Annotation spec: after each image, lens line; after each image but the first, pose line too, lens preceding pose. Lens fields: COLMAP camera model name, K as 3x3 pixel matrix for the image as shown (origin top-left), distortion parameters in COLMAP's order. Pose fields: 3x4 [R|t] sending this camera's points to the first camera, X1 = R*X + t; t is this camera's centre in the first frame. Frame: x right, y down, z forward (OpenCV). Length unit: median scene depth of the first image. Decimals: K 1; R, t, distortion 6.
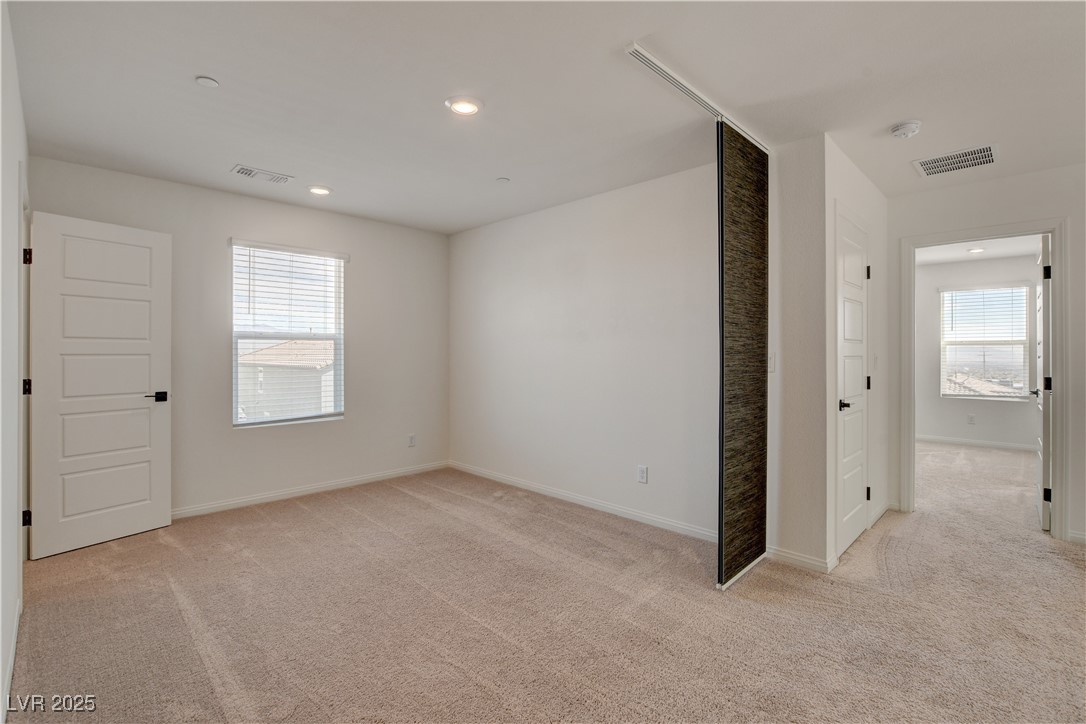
lens RADIAL K [[498.5, 0, 538.4], [0, 498.5, 350.0], [0, 0, 1]] dist [-0.016683, -0.000019]
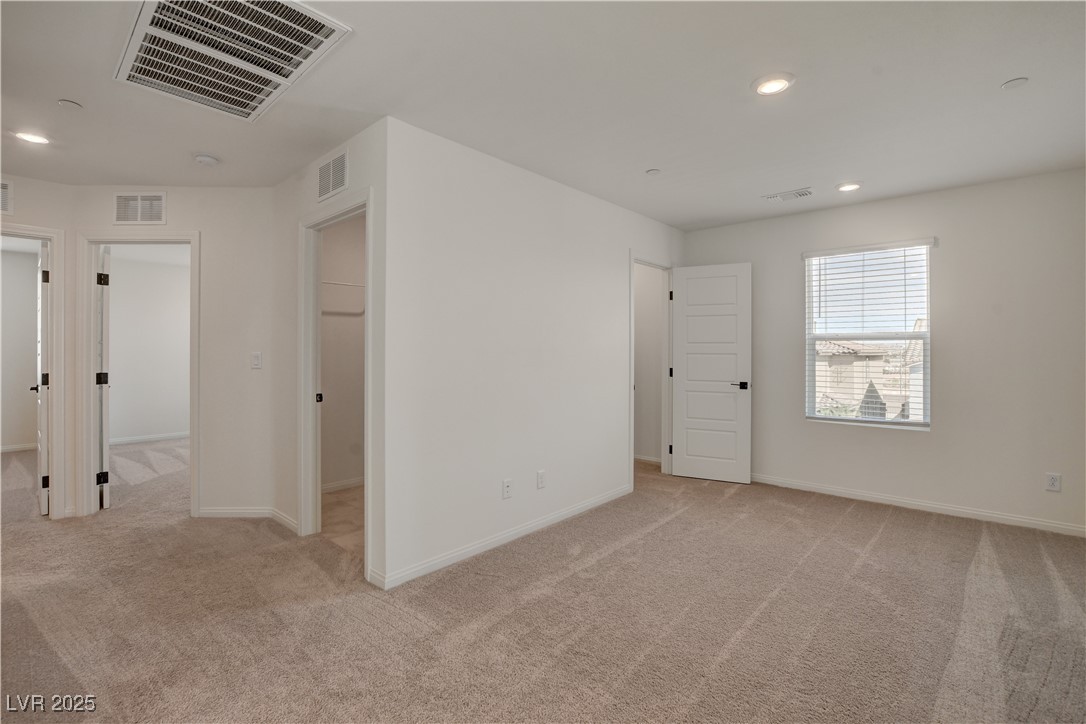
lens RADIAL K [[483.3, 0, 539.7], [0, 483.3, 353.5], [0, 0, 1]] dist [-0.010177, -0.000037]
pose [[0.069553, 0.005205, -0.997565, 0.458902], [0.001386, 0.999985, 0.005314, -0.000256], [0.997577, -0.001752, 0.069544, 0.329373]]
